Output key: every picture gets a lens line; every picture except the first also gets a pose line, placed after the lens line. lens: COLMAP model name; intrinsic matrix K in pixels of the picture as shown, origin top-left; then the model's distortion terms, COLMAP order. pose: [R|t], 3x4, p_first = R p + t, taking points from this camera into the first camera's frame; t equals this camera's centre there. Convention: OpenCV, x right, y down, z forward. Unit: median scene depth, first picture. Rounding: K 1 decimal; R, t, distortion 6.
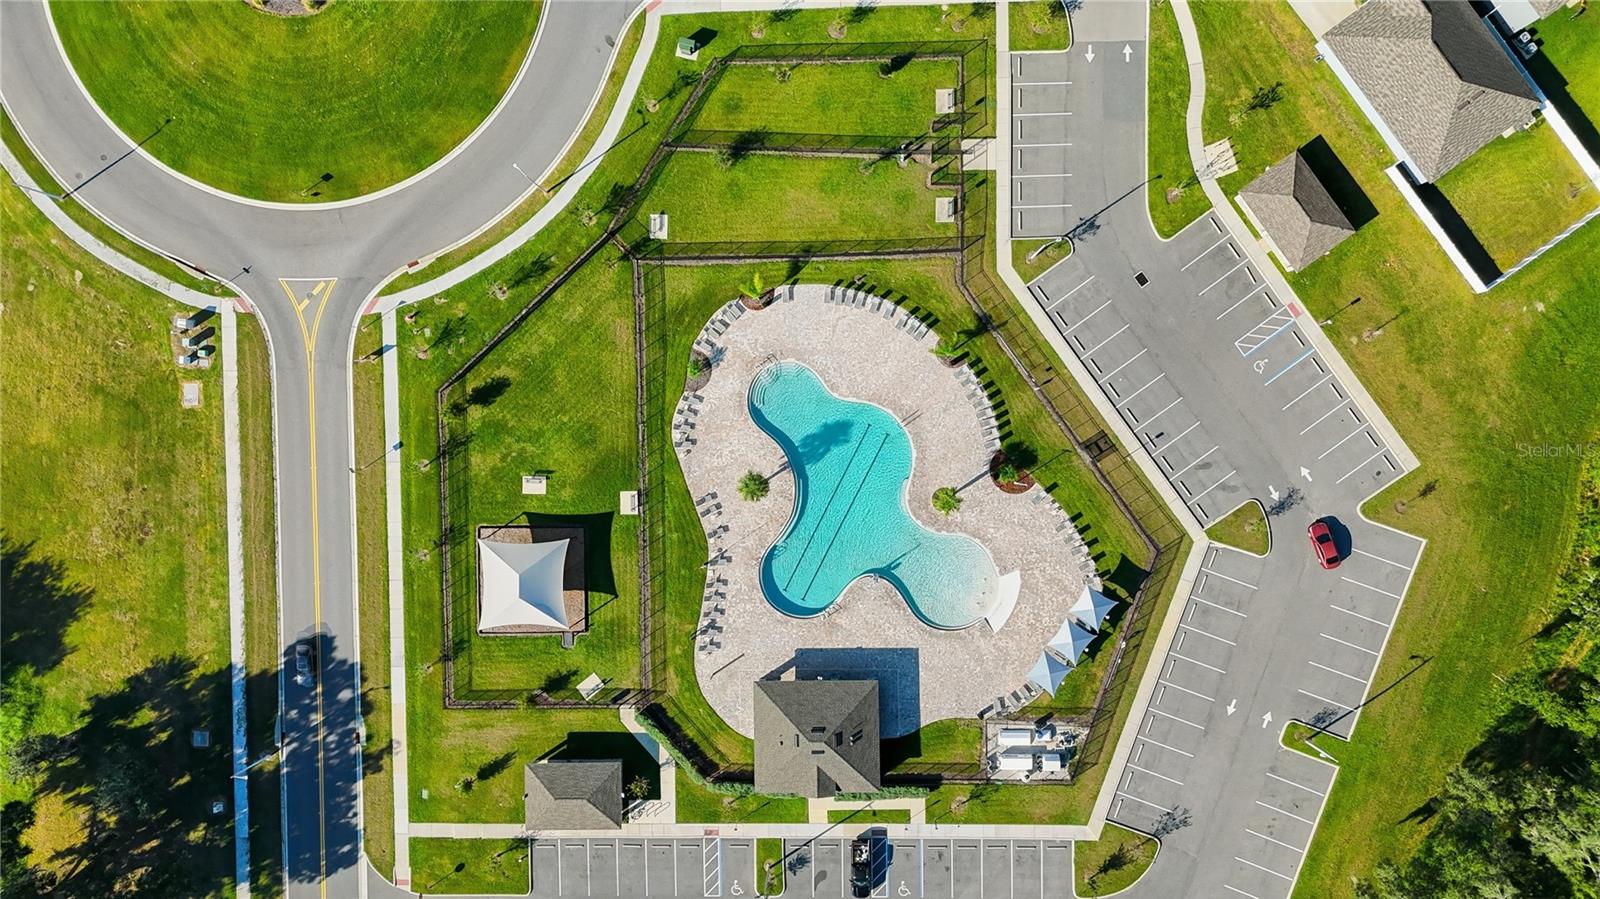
lens RADIAL K [[1191.3, 0, 776.1], [0, 1191.3, 444.2], [0, 0, 1]] dist [0.060092, -0.068406]
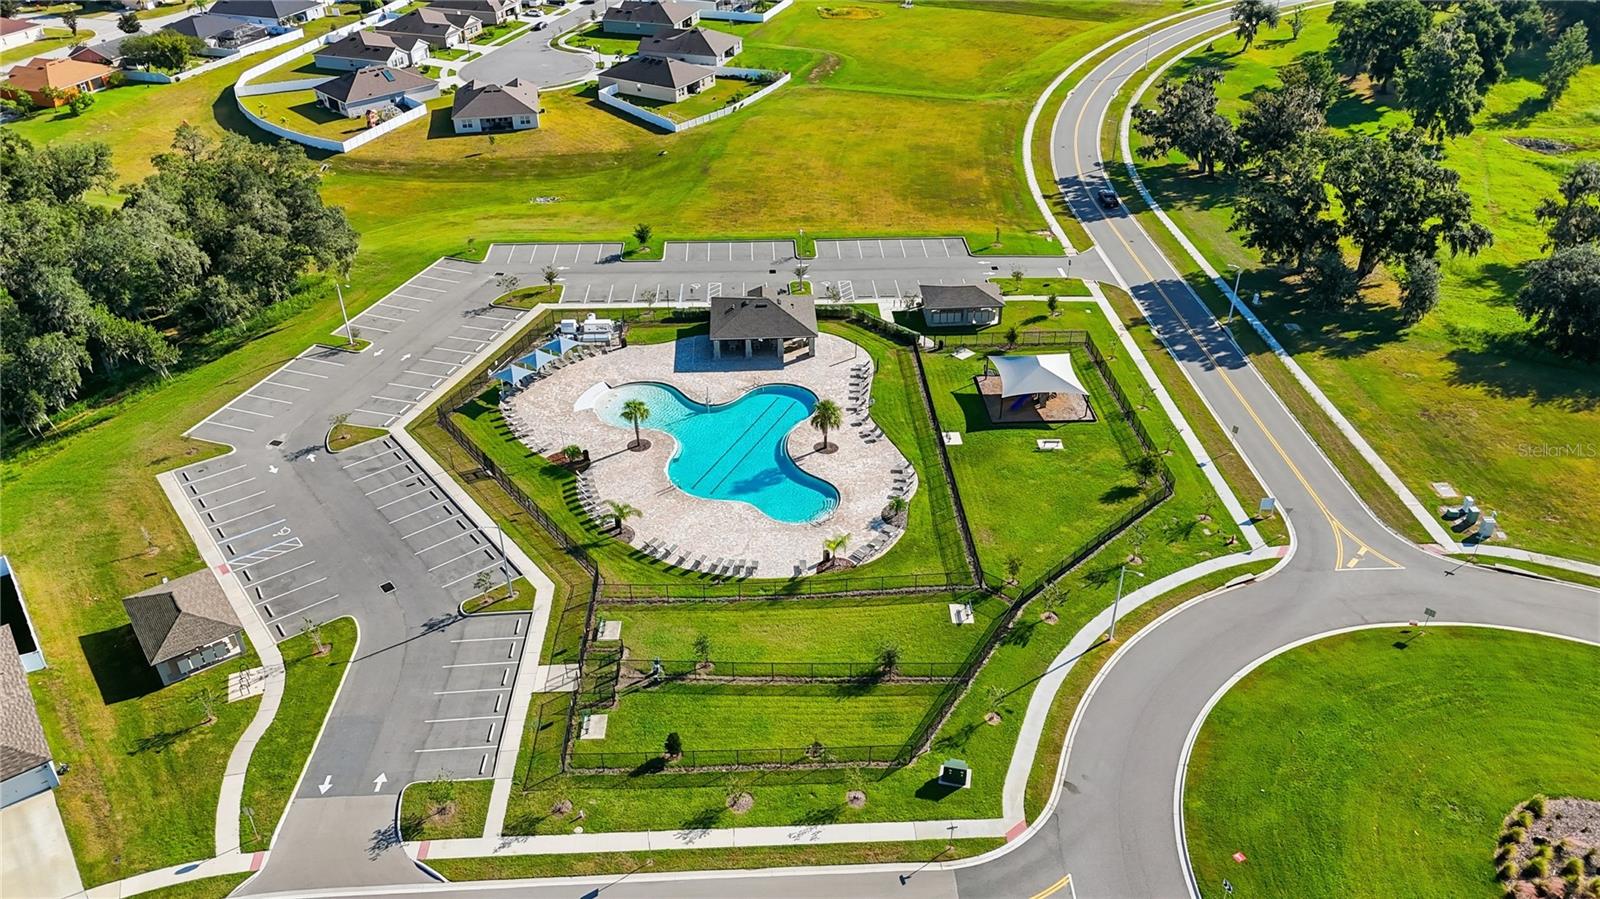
lens RADIAL K [[1191.3, 0, 810.2], [0, 1191.3, 425.5], [0, 0, 1]] dist [0.060092, -0.068406]
pose [[-0.997896, 0.064629, -0.005150, 0.000650], [-0.039068, -0.536037, 0.843290, -0.796896], [0.051741, 0.841717, 0.537434, 0.449618]]
